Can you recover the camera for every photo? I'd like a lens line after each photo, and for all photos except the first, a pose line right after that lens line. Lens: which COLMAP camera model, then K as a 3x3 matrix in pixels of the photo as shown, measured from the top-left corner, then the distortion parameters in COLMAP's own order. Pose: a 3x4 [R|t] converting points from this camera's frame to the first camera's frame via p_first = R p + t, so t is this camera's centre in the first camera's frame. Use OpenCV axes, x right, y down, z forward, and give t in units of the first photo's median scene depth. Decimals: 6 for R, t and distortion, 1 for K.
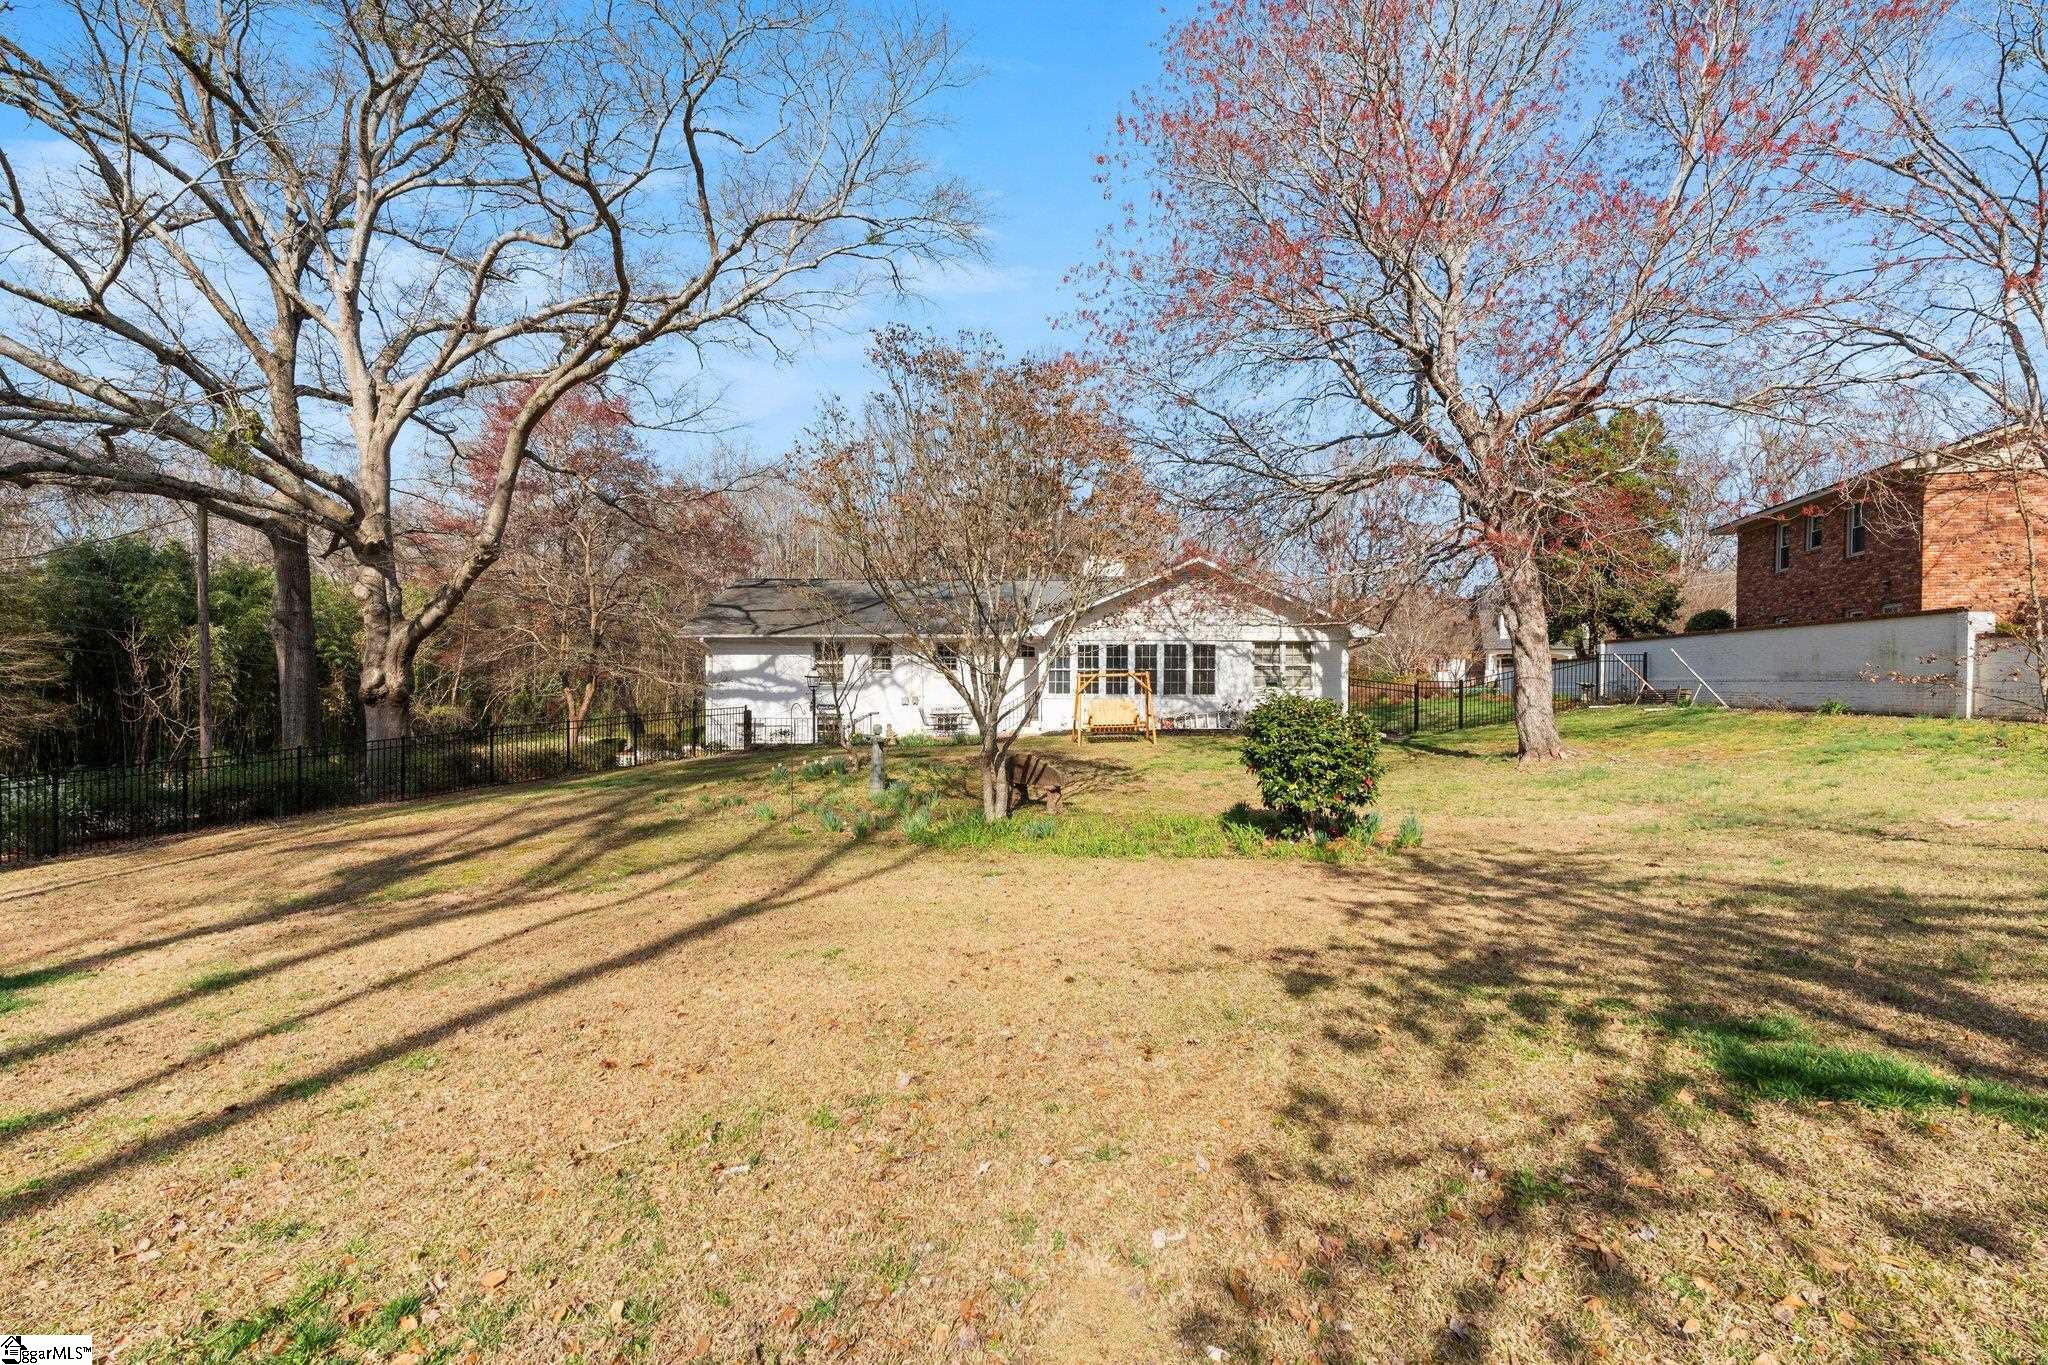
lens RADIAL K [[889.2, 0, 1015.3], [0, 889.2, 687.6], [0, 0, 1]] dist [0.000708, -0.000948]
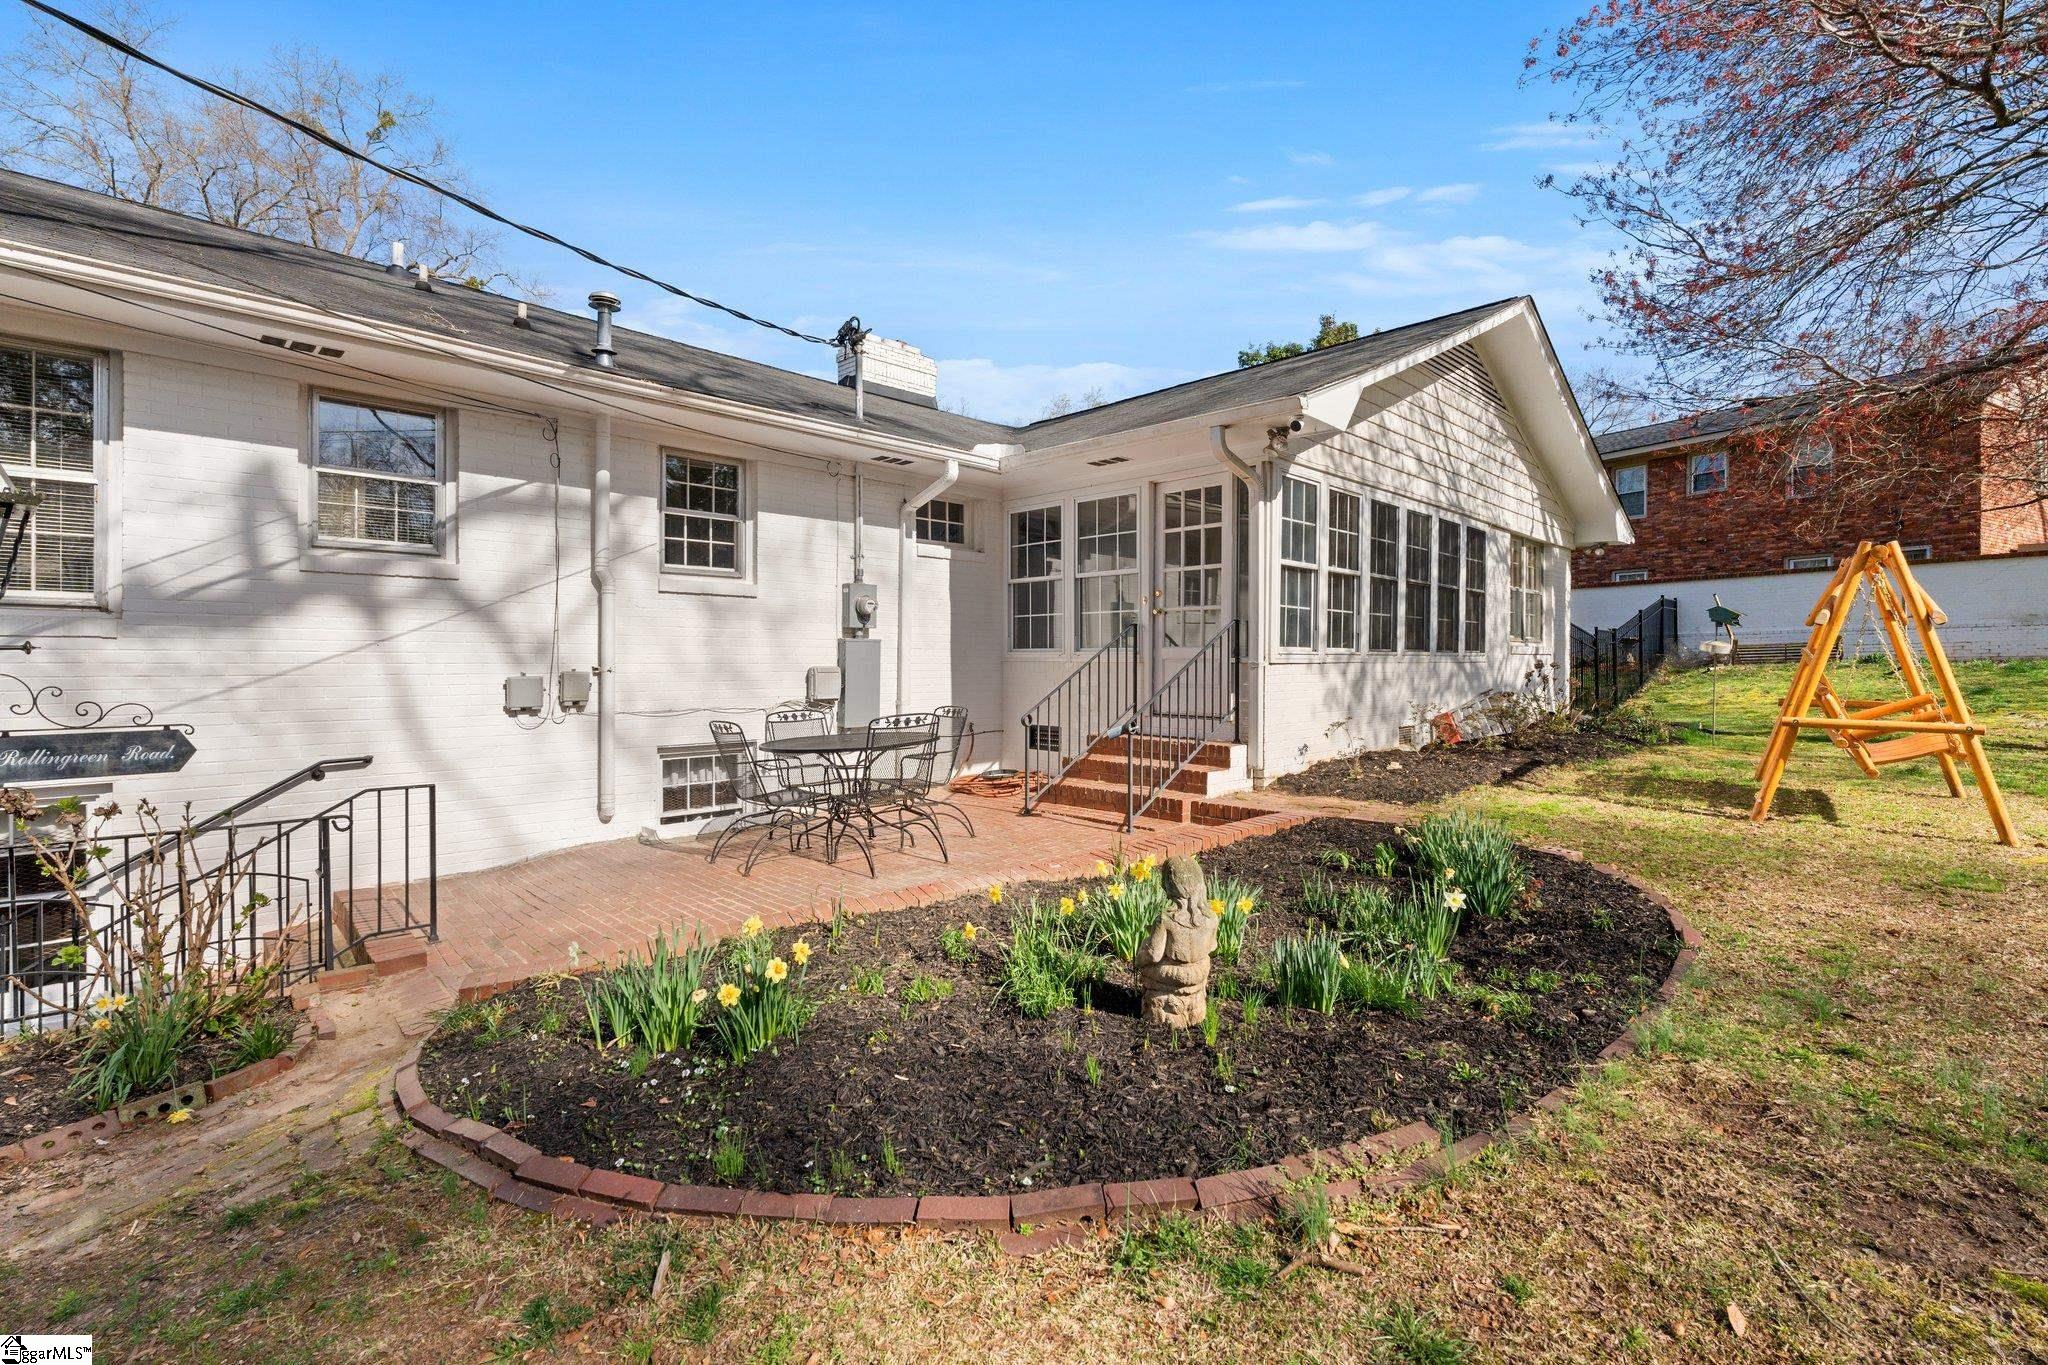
lens RADIAL K [[889.2, 0, 1023.6], [0, 889.2, 670.2], [0, 0, 1]] dist [0.000708, -0.000948]
pose [[0.663051, -0.005152, 0.748557, -0.232002], [0.017744, 0.999804, -0.008836, 0.016801], [-0.748364, 0.019142, 0.663012, 0.882548]]
